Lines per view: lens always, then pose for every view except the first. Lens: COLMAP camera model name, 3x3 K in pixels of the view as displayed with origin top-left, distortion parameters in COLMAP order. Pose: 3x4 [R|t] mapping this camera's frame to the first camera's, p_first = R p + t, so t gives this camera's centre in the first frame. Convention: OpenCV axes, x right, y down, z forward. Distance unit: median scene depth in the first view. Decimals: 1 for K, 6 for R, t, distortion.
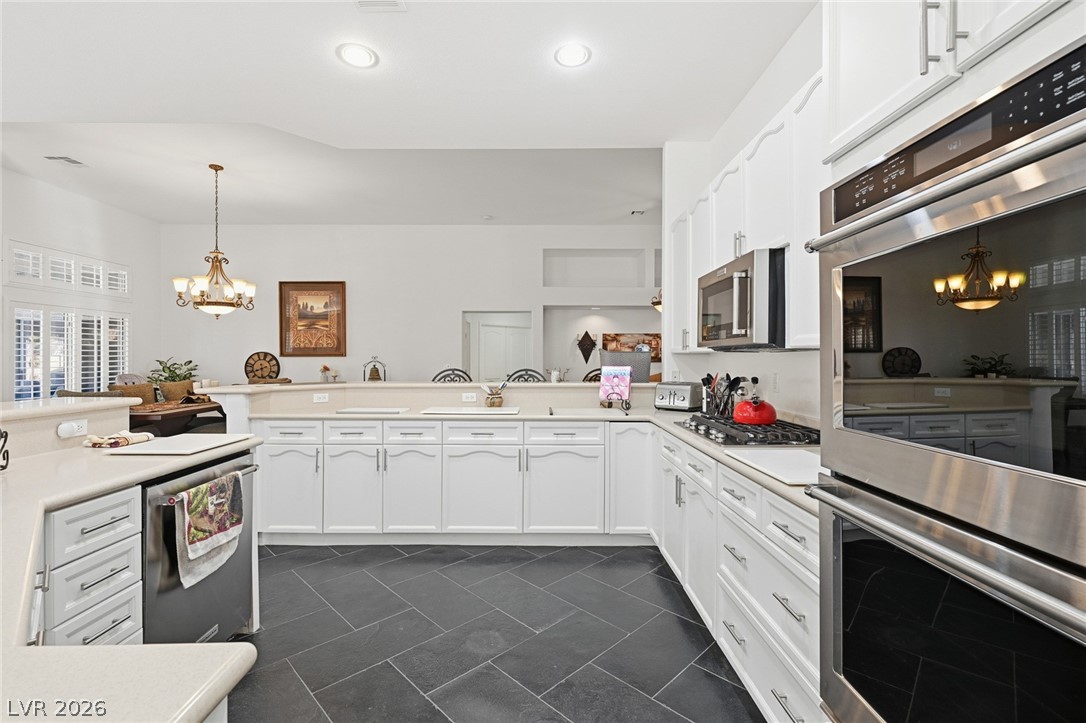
lens RADIAL K [[491.4, 0, 557.1], [0, 491.4, 359.5], [0, 0, 1]] dist [-0.007029, 0.001472]
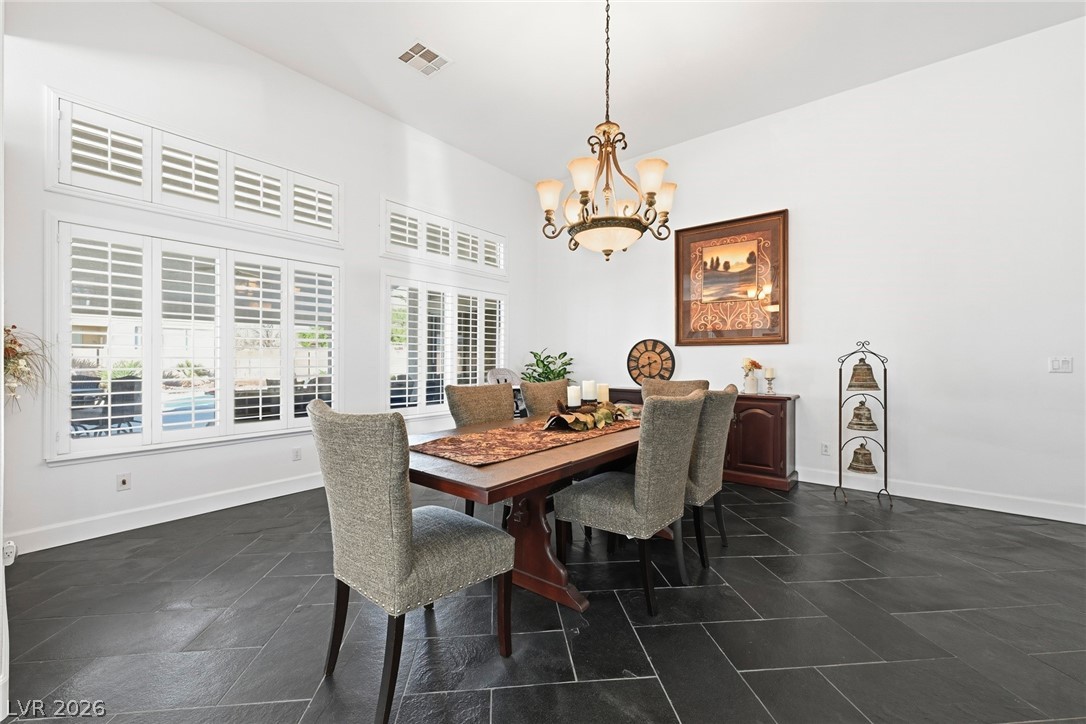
lens RADIAL K [[435.5, 0, 544.8], [0, 435.5, 360.1], [0, 0, 1]] dist [-0.003074, 0.001333]
pose [[0.769848, 0.004112, -0.638214, -0.337866], [-0.006109, 0.999981, -0.000927, 0.014888], [0.638198, 0.004612, 0.769859, 0.454776]]
